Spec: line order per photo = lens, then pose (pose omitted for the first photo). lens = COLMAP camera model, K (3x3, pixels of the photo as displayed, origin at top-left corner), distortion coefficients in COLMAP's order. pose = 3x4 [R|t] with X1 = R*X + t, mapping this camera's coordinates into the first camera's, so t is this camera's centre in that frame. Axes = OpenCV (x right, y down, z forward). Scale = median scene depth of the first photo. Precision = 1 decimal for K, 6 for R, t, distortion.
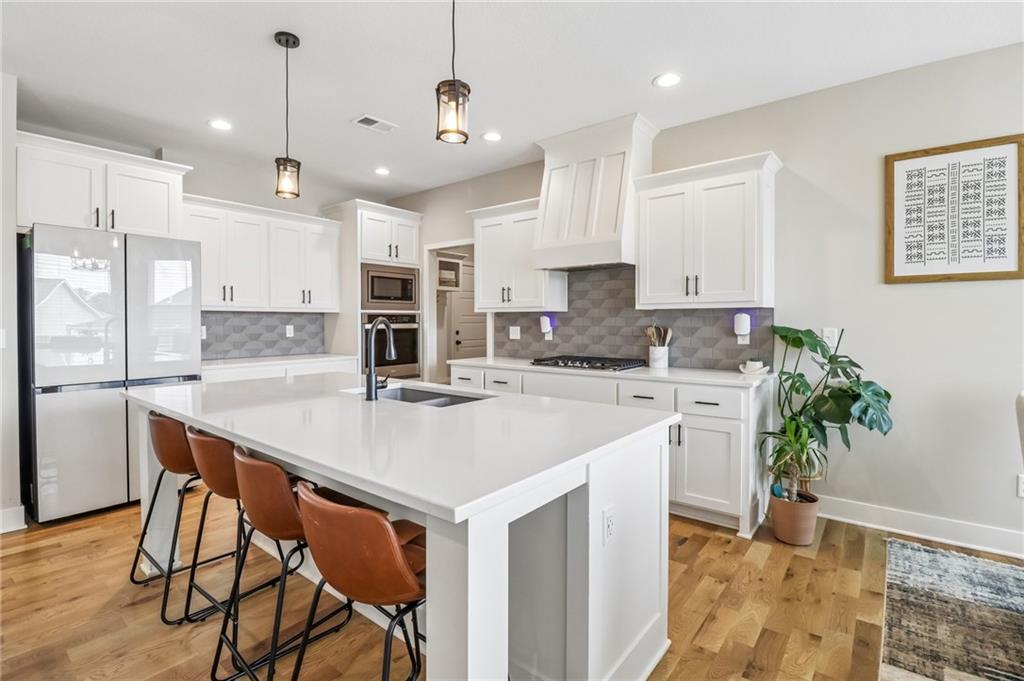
lens RADIAL K [[486.5, 0, 492.1], [0, 486.5, 317.1], [0, 0, 1]] dist [-0.012348, -0.001310]
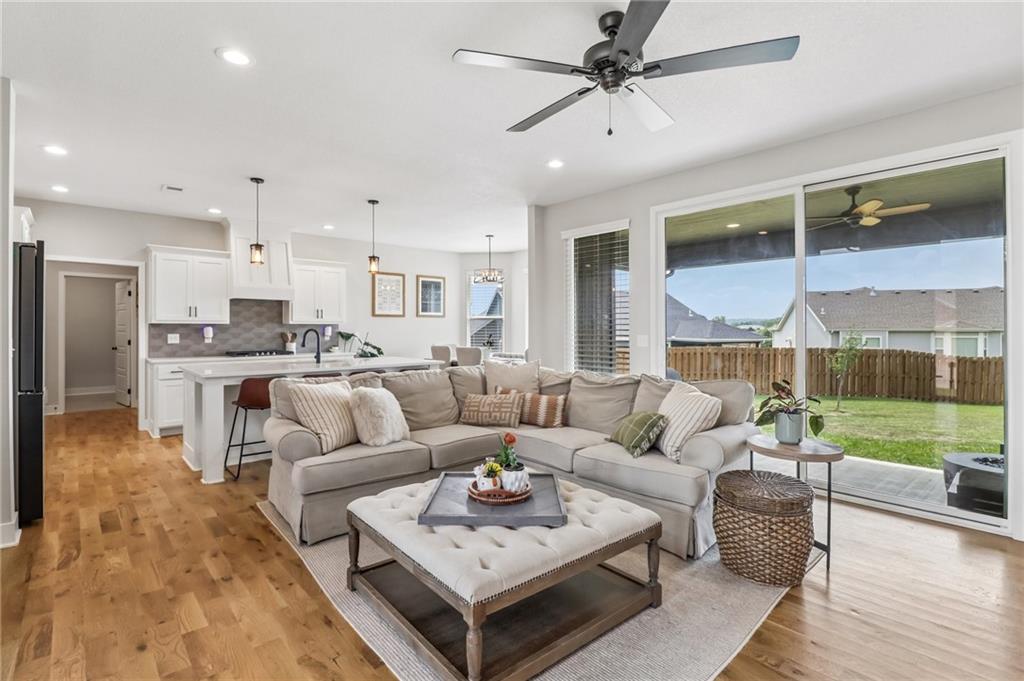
lens RADIAL K [[486.5, 0, 506.2], [0, 486.5, 341.3], [0, 0, 1]] dist [-0.012348, -0.001310]
pose [[0.139183, -0.024076, 0.989974, -2.134300], [-0.005190, 0.999673, 0.025041, 0.001572], [-0.990253, -0.008623, 0.139012, -0.197184]]
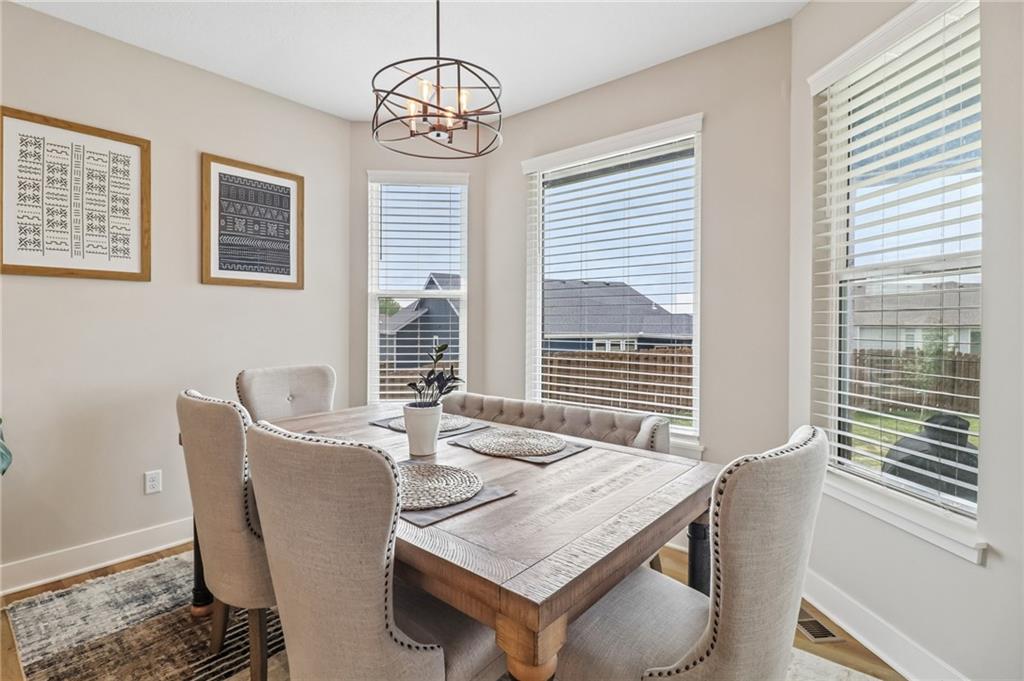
lens RADIAL K [[486.5, 0, 516.1], [0, 486.5, 331.1], [0, 0, 1]] dist [-0.012348, -0.001310]
pose [[-0.008502, -0.016792, 0.999823, 0.062761], [-0.013374, 0.999771, 0.016677, -0.001420], [-0.999874, -0.013230, -0.008725, 0.196942]]
